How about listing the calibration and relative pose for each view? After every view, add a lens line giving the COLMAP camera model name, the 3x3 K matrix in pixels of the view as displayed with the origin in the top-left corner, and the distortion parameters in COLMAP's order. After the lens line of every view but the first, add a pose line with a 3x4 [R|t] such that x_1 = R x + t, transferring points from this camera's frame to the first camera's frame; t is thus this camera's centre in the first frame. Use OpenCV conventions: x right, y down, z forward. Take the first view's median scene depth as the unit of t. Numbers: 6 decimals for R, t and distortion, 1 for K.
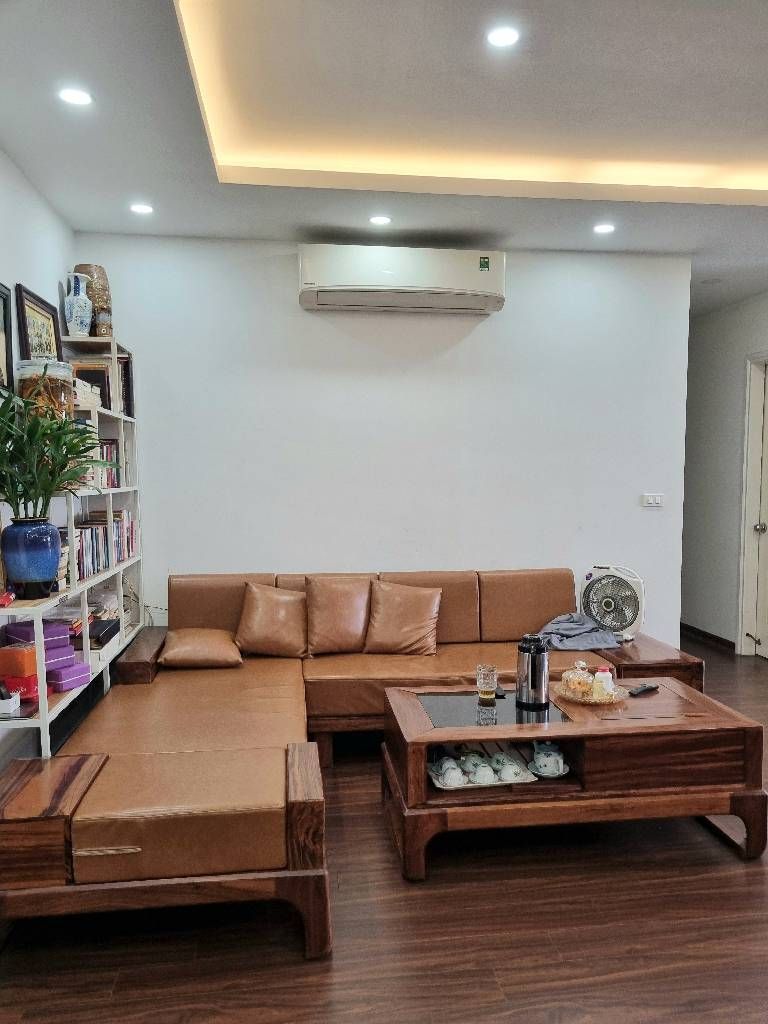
lens RADIAL K [[757.2, 0, 387.0], [0, 757.2, 542.6], [0, 0, 1]] dist [0.019456, -0.003149]
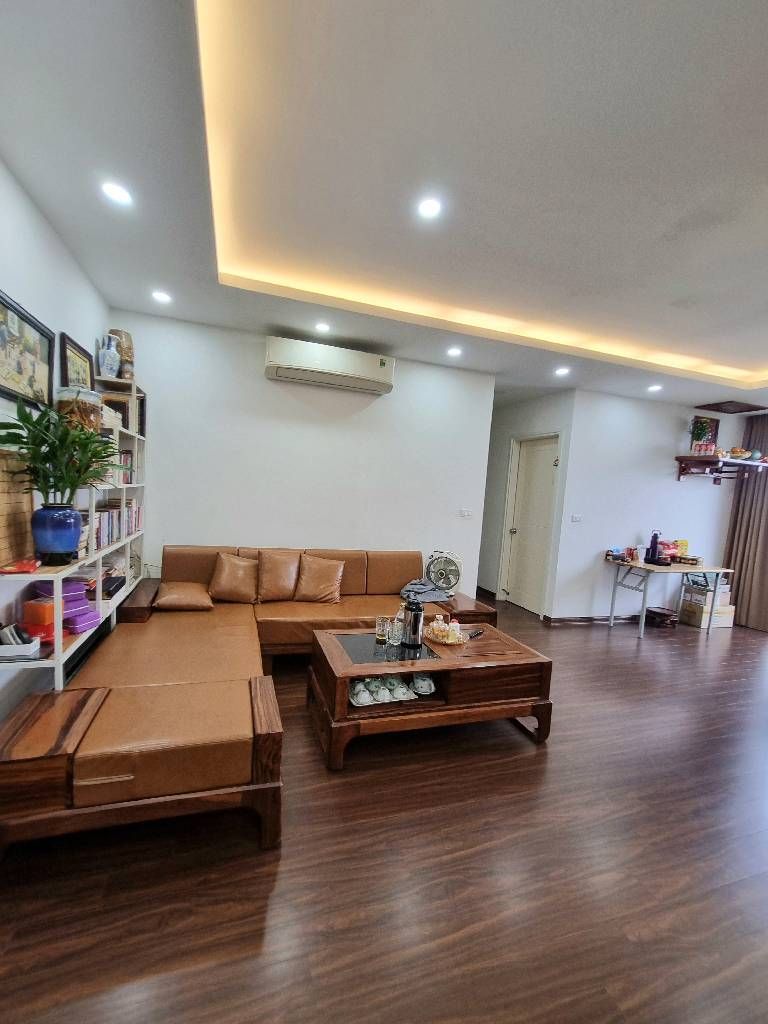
lens RADIAL K [[416.5, 0, 367.3], [0, 416.5, 519.9], [0, 0, 1]] dist [0.000288, 0.000281]
pose [[0.981832, 0.057485, 0.180835, -0.062200], [-0.055423, 0.998328, -0.016441, -0.019878], [-0.181477, 0.006120, 0.983376, 0.167542]]
